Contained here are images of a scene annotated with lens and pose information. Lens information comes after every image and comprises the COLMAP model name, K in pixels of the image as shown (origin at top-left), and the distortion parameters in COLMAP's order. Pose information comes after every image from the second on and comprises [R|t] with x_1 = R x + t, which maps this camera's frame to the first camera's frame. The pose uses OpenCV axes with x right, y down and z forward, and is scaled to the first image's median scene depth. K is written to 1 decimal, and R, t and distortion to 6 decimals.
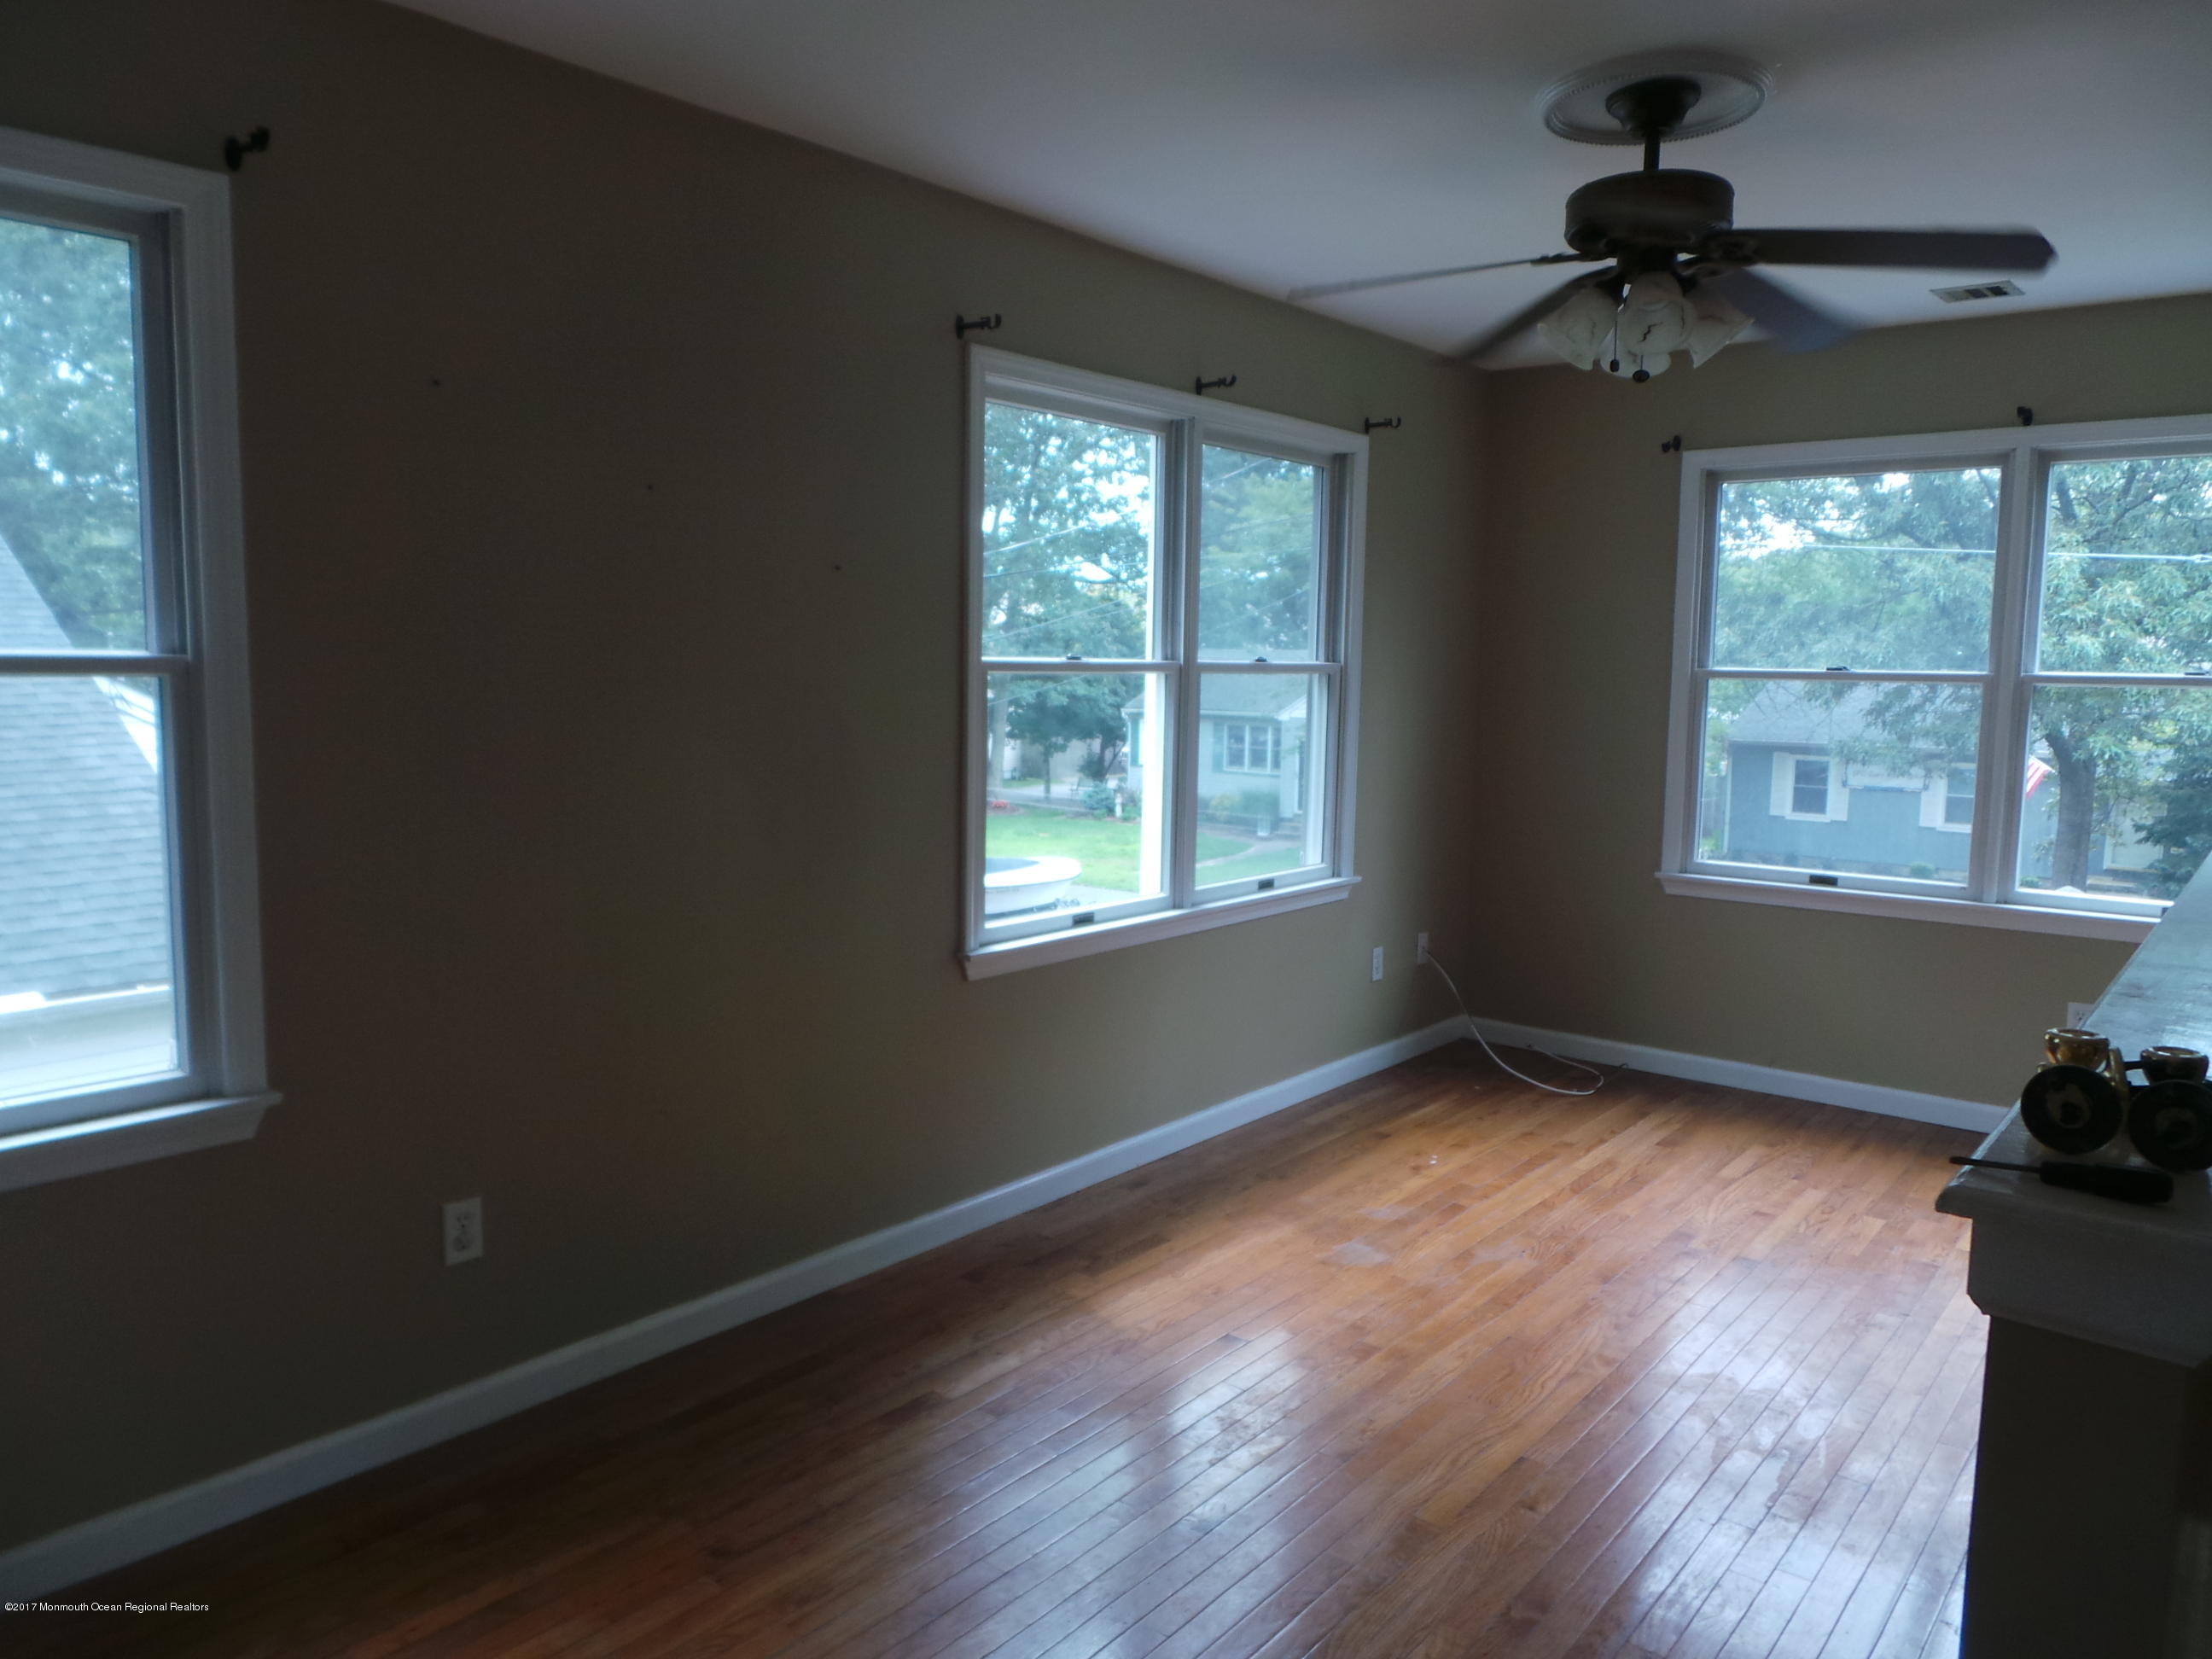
lens RADIAL K [[1535.8, 0, 1112.1], [0, 1535.8, 822.4], [0, 0, 1]] dist [-0.010538, -0.018027]
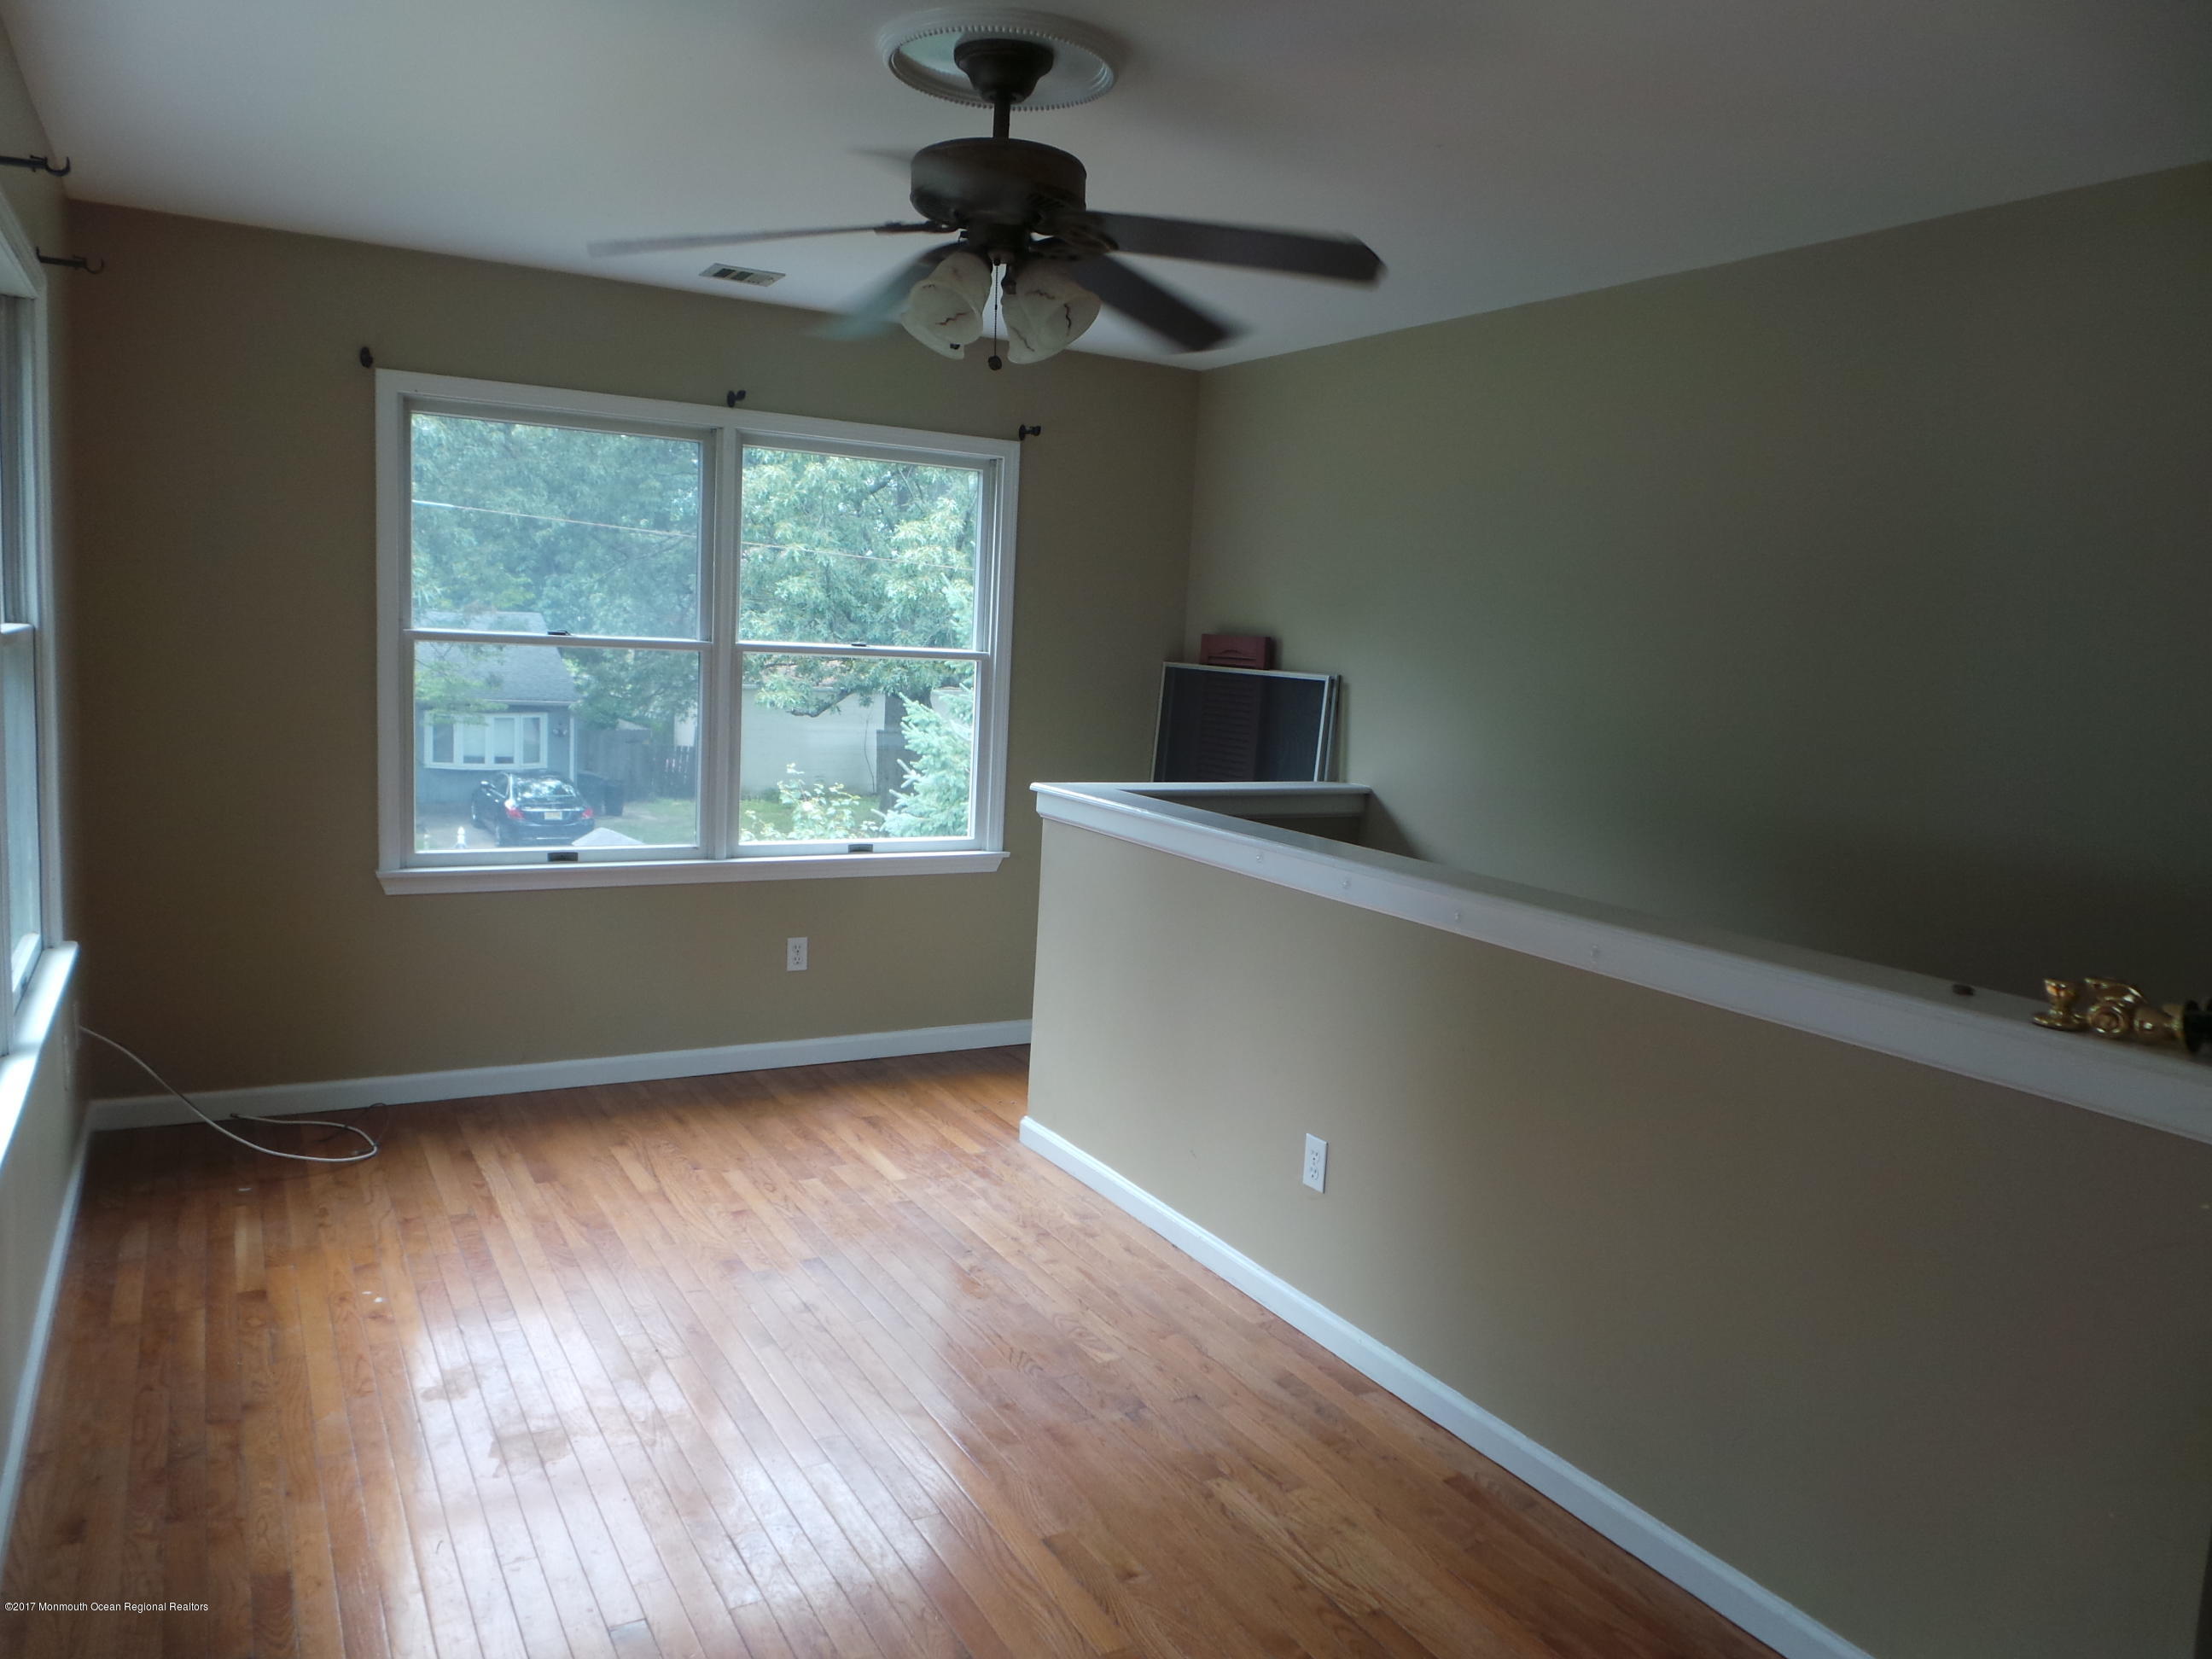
lens RADIAL K [[1535.8, 0, 1112.1], [0, 1535.8, 822.4], [0, 0, 1]] dist [-0.010538, -0.018027]
pose [[0.352626, -0.112925, 0.928925, -0.322116], [0.051599, 0.993528, 0.101191, -0.067515], [-0.934340, 0.012249, 0.356171, 0.372606]]
